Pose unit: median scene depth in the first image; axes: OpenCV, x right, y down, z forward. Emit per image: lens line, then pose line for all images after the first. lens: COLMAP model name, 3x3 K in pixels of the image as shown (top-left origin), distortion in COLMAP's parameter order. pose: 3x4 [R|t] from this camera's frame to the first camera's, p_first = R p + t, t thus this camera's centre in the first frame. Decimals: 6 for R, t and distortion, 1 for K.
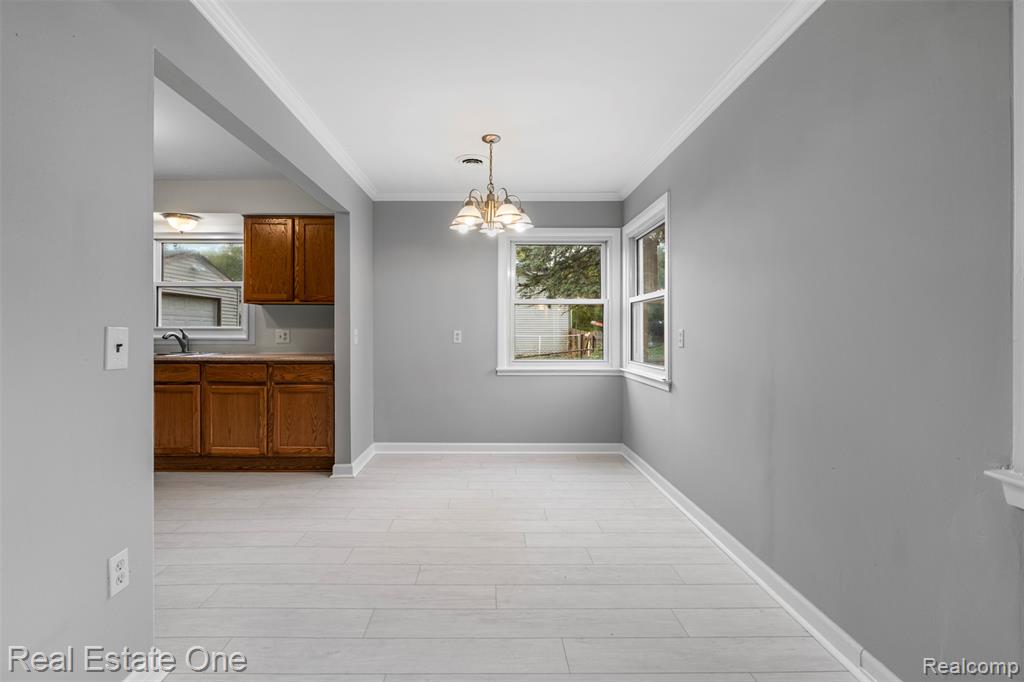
lens RADIAL K [[461.4, 0, 491.3], [0, 461.4, 331.2], [0, 0, 1]] dist [-0.010856, 0.001341]
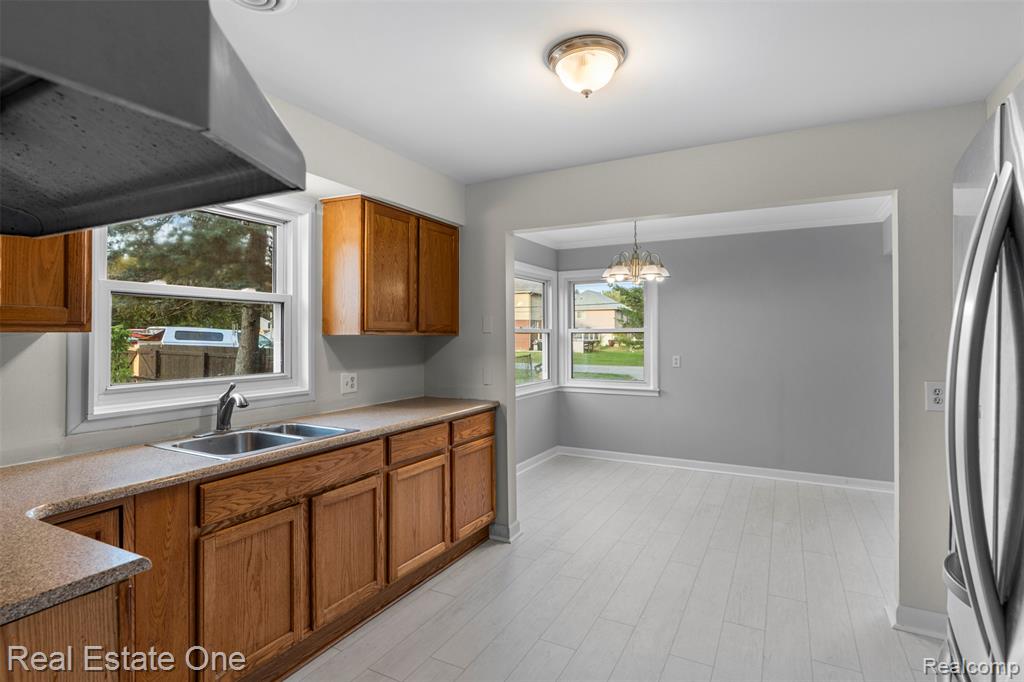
lens RADIAL K [[508.6, 0, 515.2], [0, 508.6, 336.9], [0, 0, 1]] dist [-0.000344, 0.000073]
pose [[0.486703, -0.005780, 0.873549, -1.048851], [0.005606, 0.999978, 0.003493, -0.059641], [-0.873550, 0.003197, 0.486724, 0.480178]]
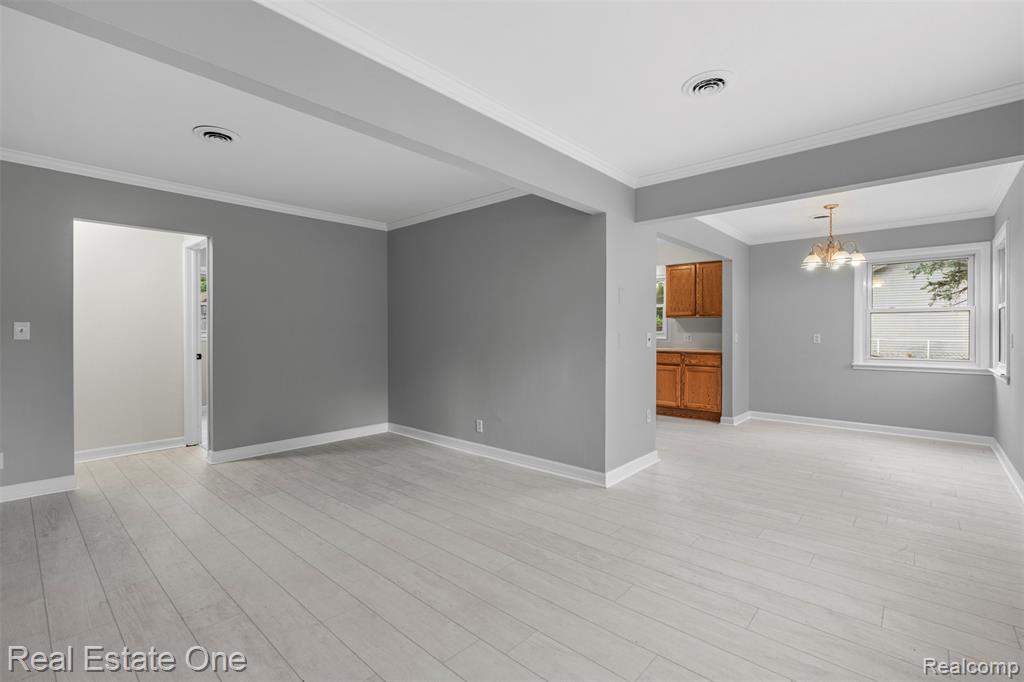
lens RADIAL K [[461.4, 0, 512.3], [0, 461.4, 336.8], [0, 0, 1]] dist [-0.010856, 0.001341]
pose [[0.732950, 0.004425, -0.680269, 0.198784], [-0.001444, 0.999987, 0.004948, 0.001049], [0.680281, -0.002644, 0.732946, -0.622552]]
